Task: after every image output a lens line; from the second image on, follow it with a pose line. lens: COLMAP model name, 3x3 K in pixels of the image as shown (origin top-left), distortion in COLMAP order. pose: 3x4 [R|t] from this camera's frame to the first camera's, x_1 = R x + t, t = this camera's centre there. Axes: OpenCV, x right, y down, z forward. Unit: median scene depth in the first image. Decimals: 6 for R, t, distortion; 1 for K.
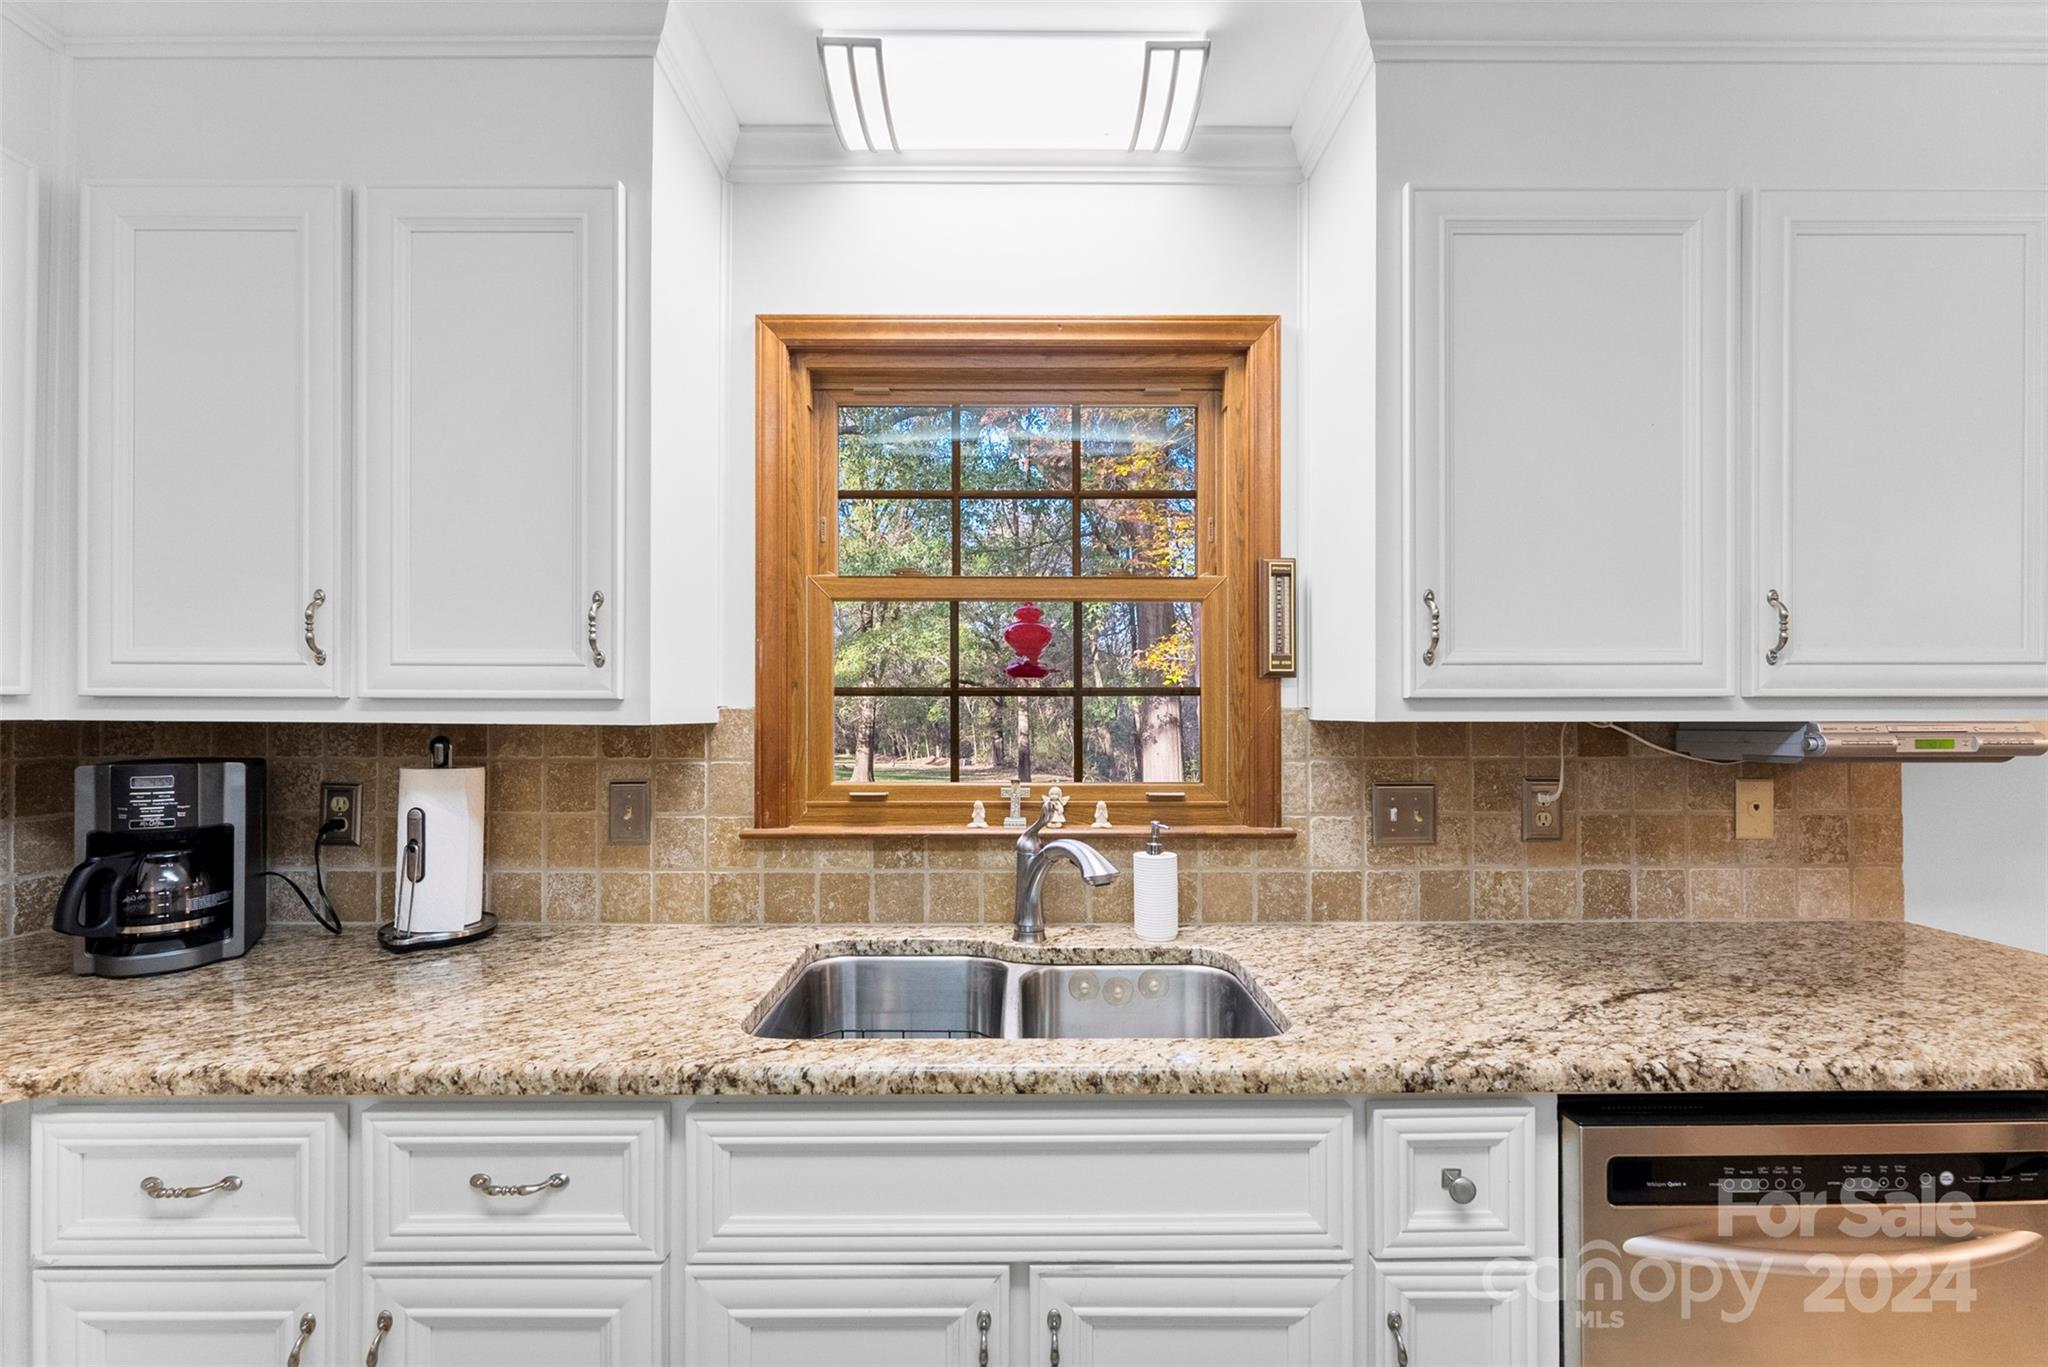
lens RADIAL K [[821.8, 0, 1024.1], [0, 821.8, 681.4], [0, 0, 1]] dist [0.001291, 0.000257]
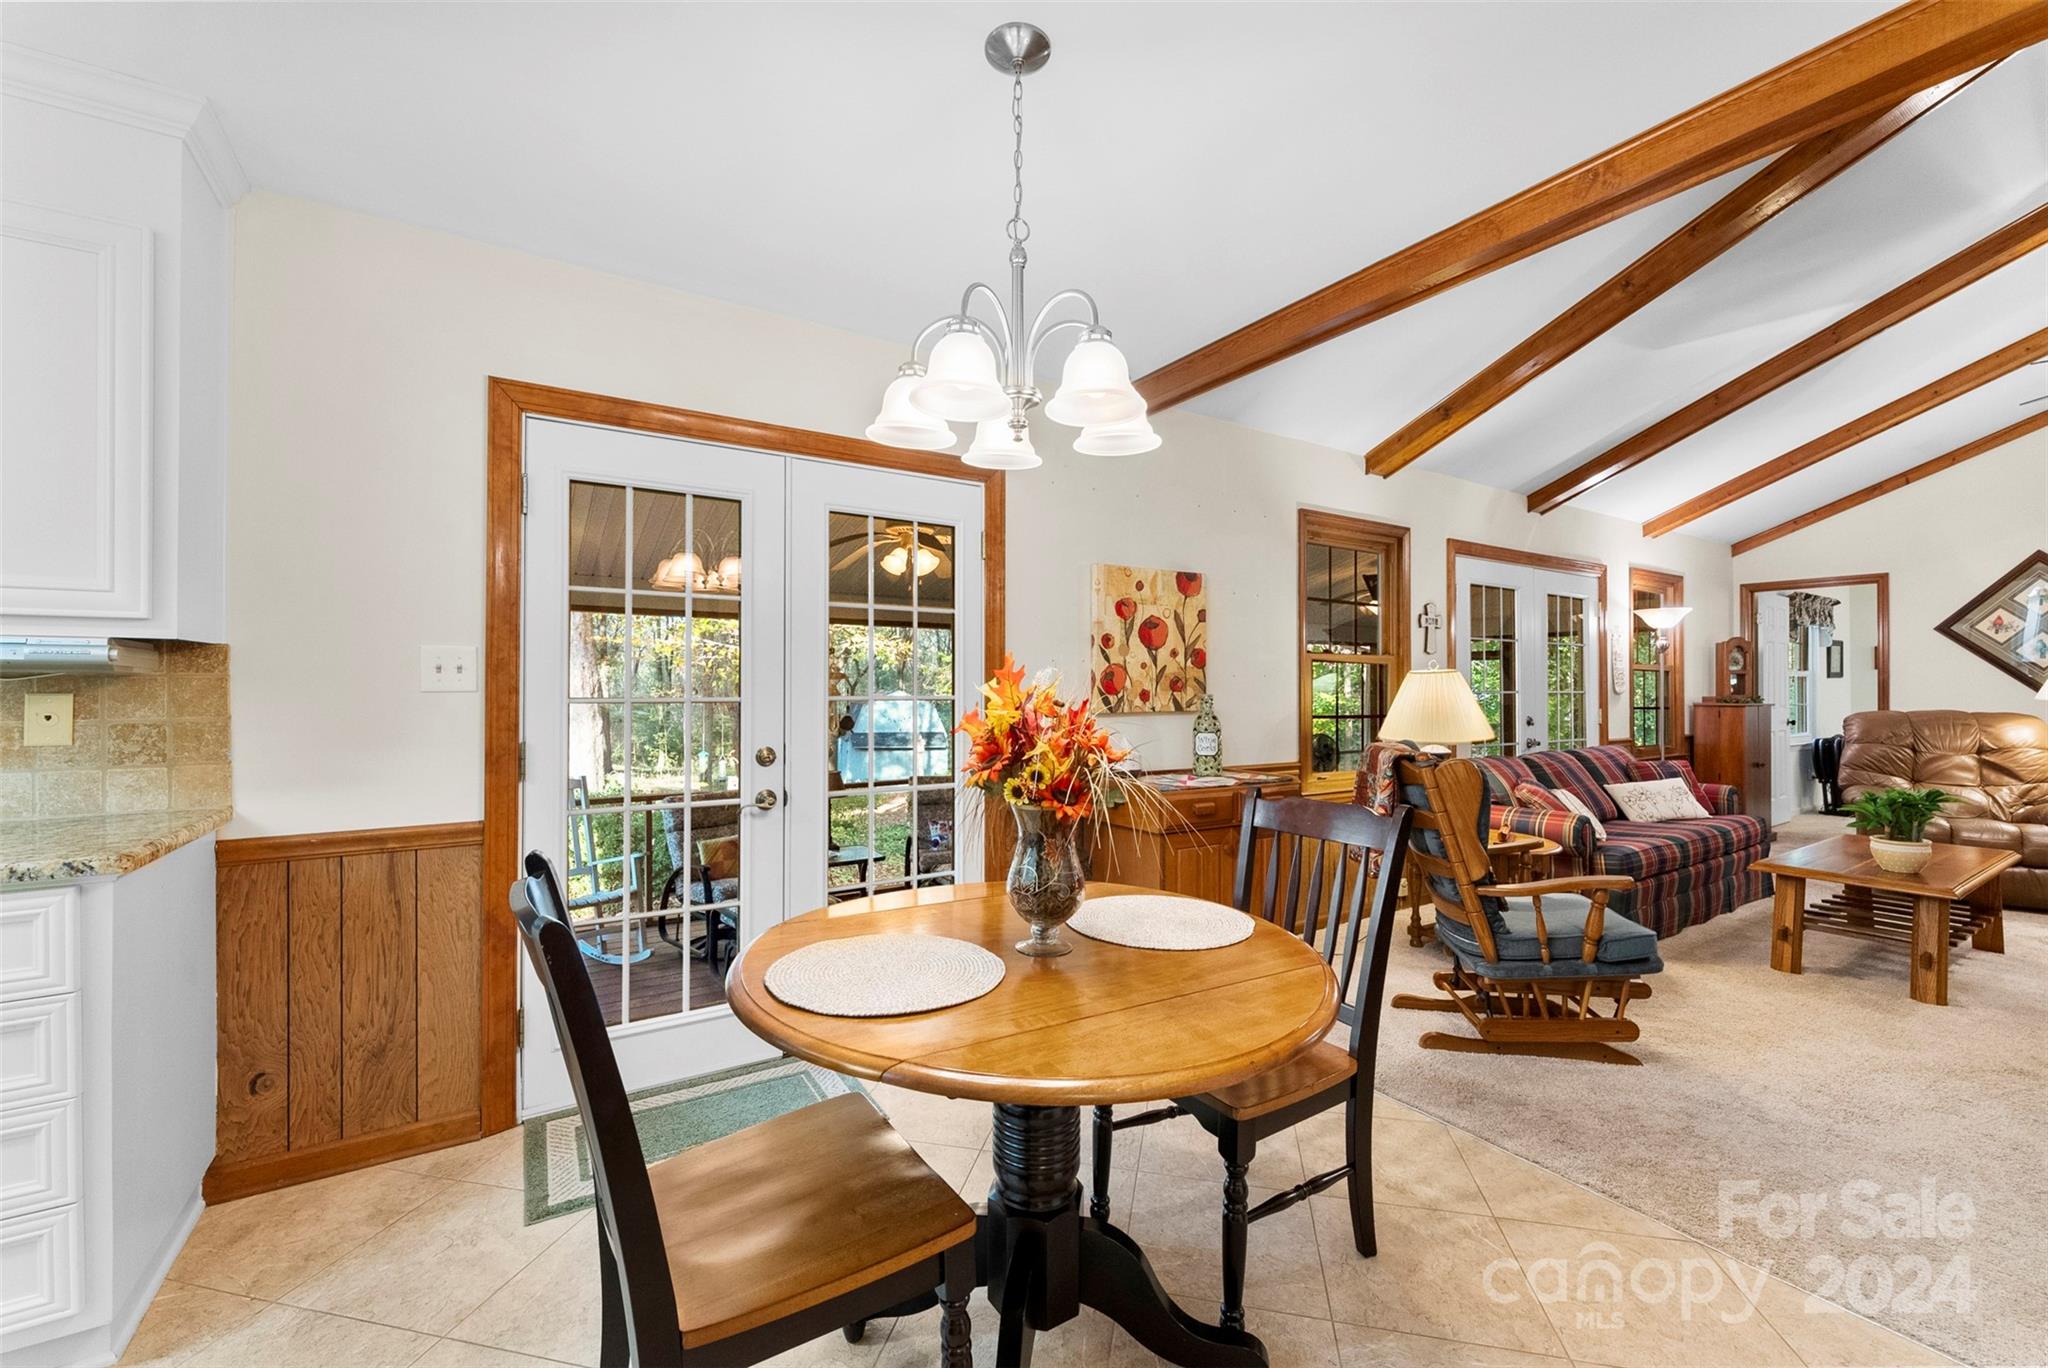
lens RADIAL K [[821.8, 0, 1022.8], [0, 821.8, 689.8], [0, 0, 1]] dist [0.001291, 0.000257]
pose [[0.843420, -0.000085, 0.537255, 1.408972], [-0.000320, 1.000000, 0.000660, 0.112654], [-0.537255, -0.000728, 0.843420, -0.680099]]
